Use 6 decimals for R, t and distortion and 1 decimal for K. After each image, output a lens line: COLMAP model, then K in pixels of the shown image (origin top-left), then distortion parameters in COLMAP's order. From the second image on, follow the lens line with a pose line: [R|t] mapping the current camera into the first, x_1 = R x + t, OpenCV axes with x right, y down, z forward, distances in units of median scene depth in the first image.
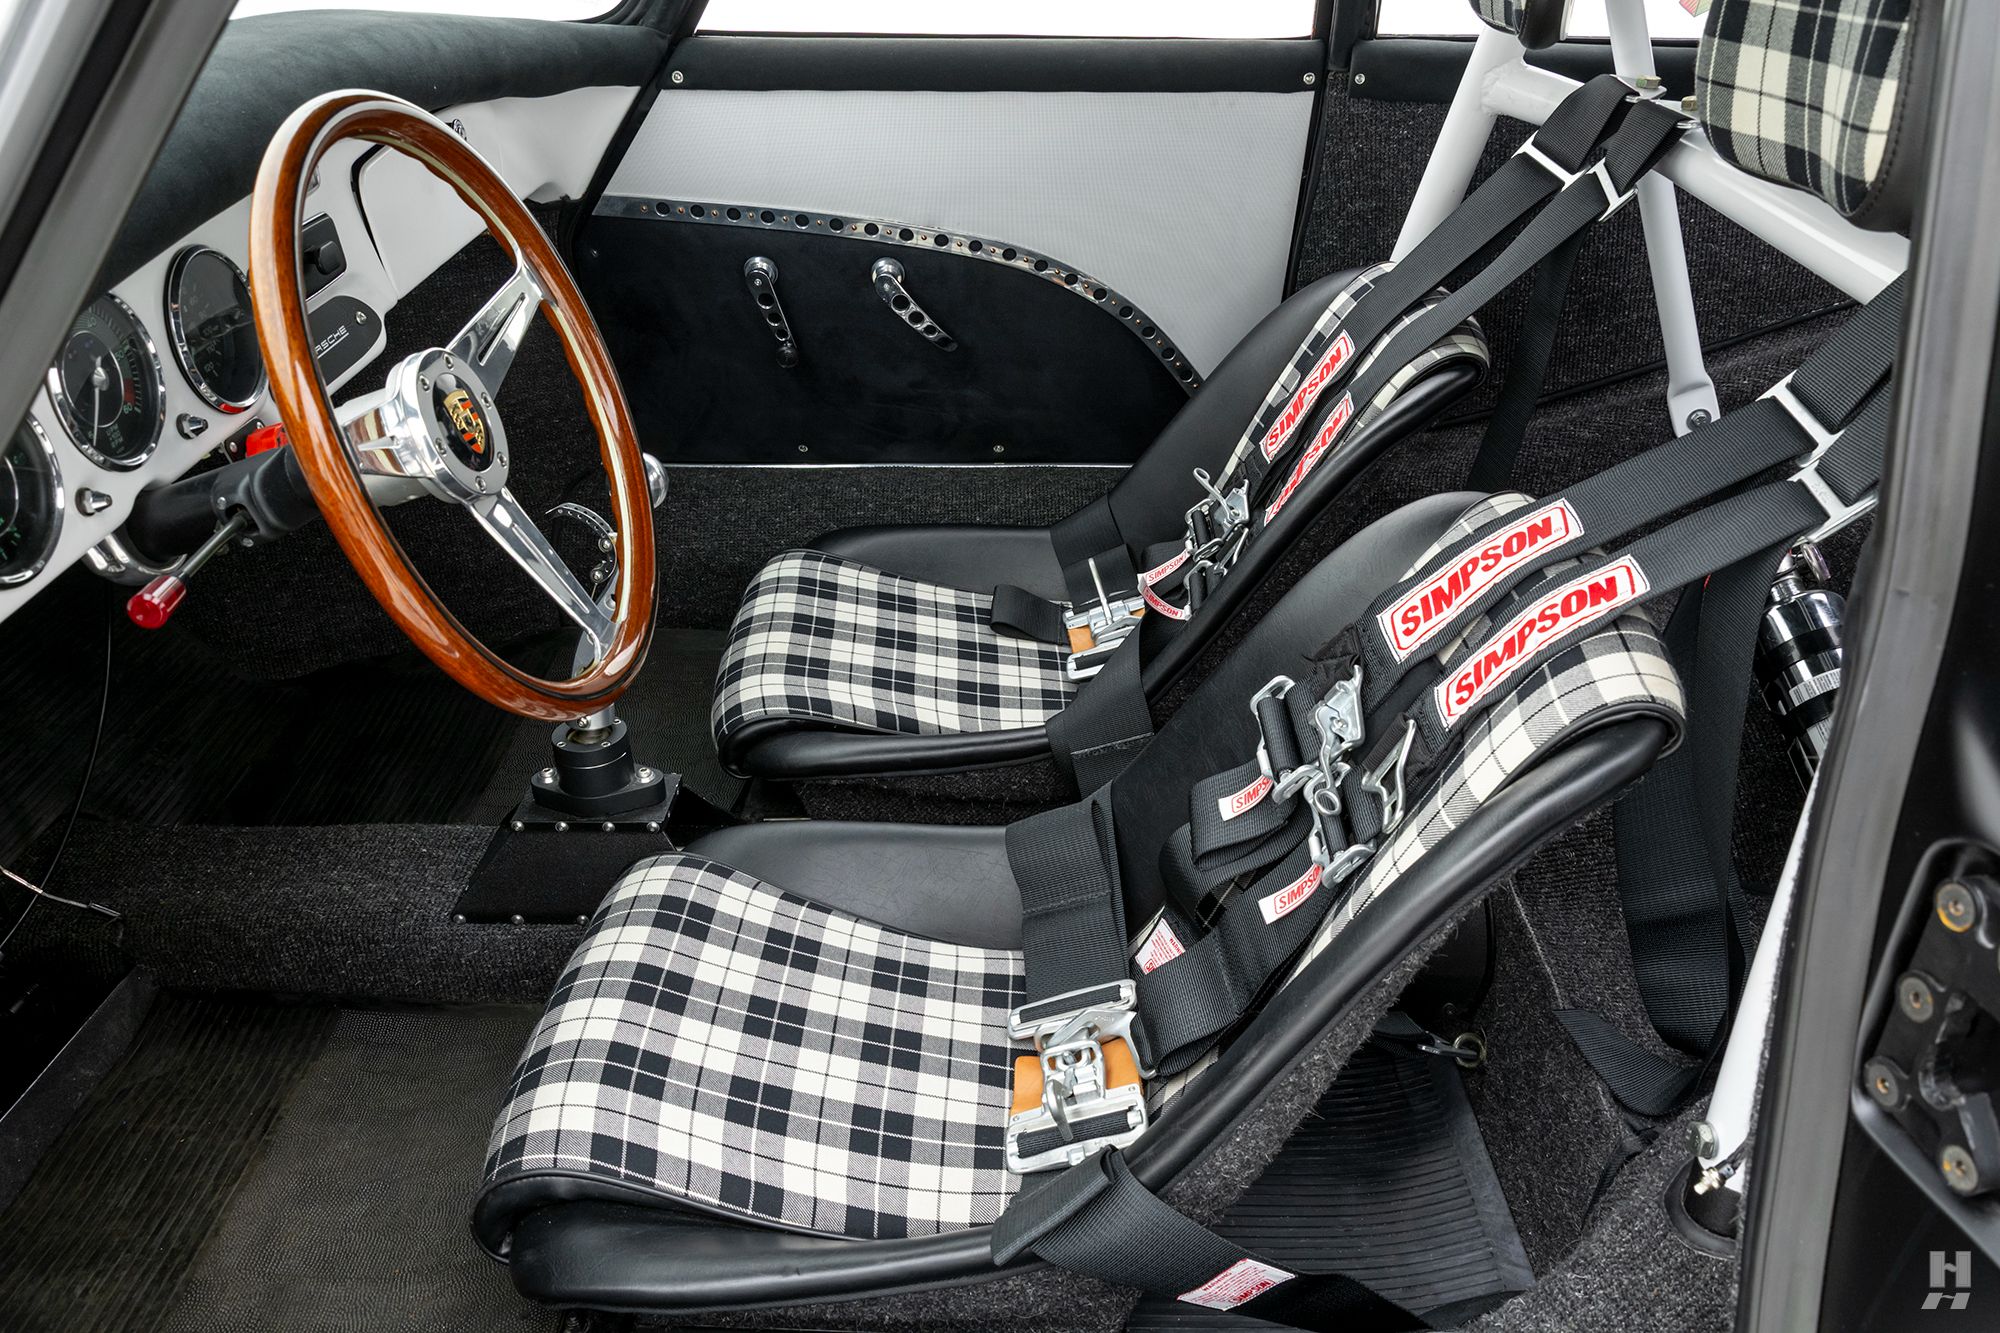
lens RADIAL K [[1522.7, 0, 1011.5], [0, 1522.7, 672.2], [0, 0, 1]] dist [-0.013527, 0.005403]
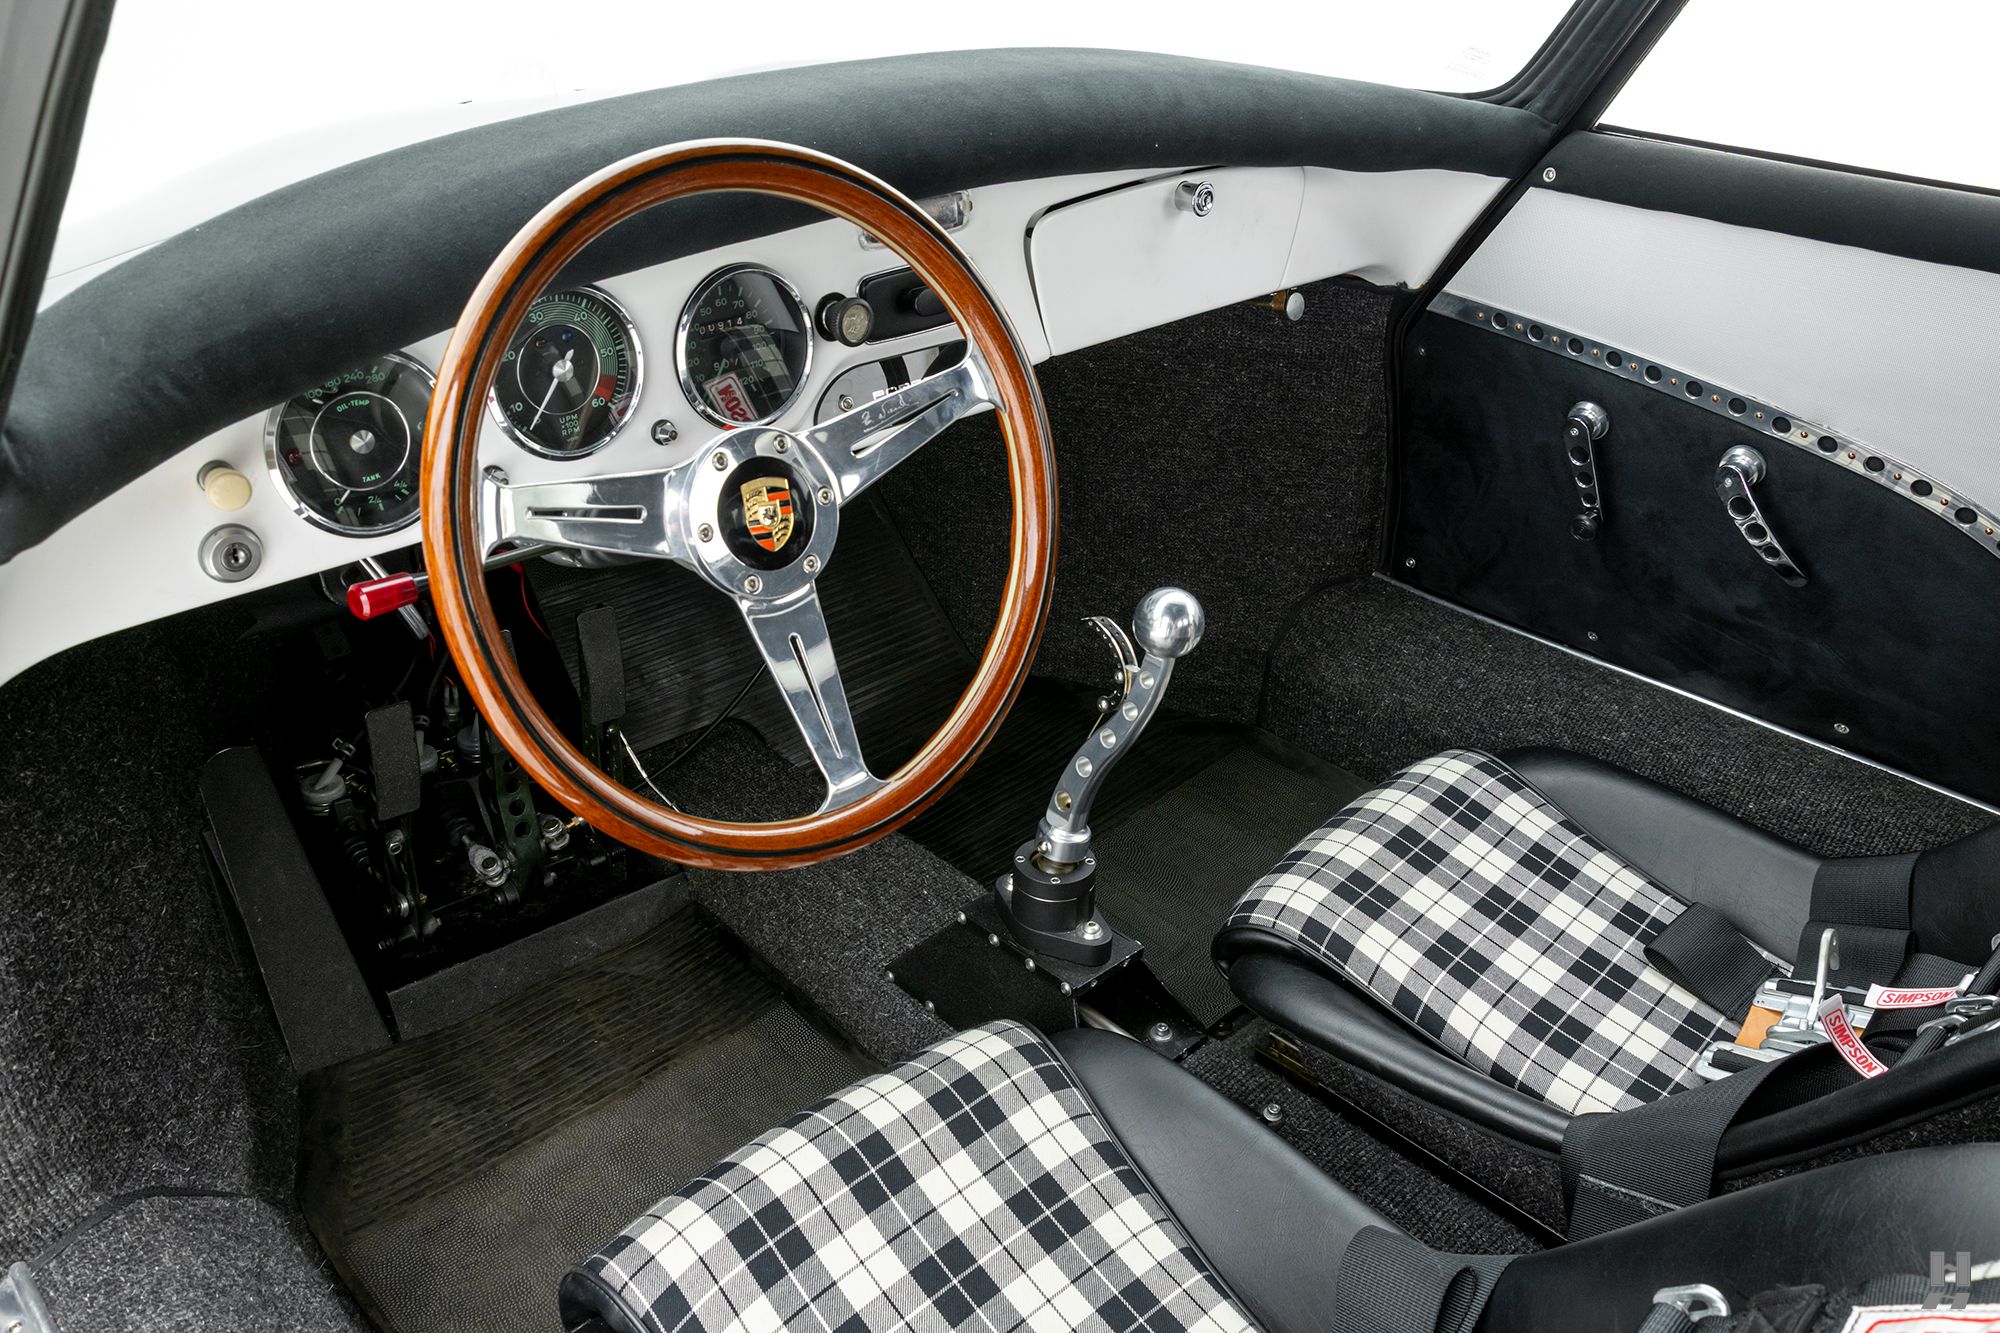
lens RADIAL K [[1522.7, 0, 1009.8], [0, 1522.7, 670.7], [0, 0, 1]] dist [-0.013527, 0.005403]
pose [[0.706638, 0.357928, -0.610369, 0.168470], [-0.371000, 0.921959, 0.111133, -0.121615], [0.602513, 0.147916, 0.784283, 0.207264]]
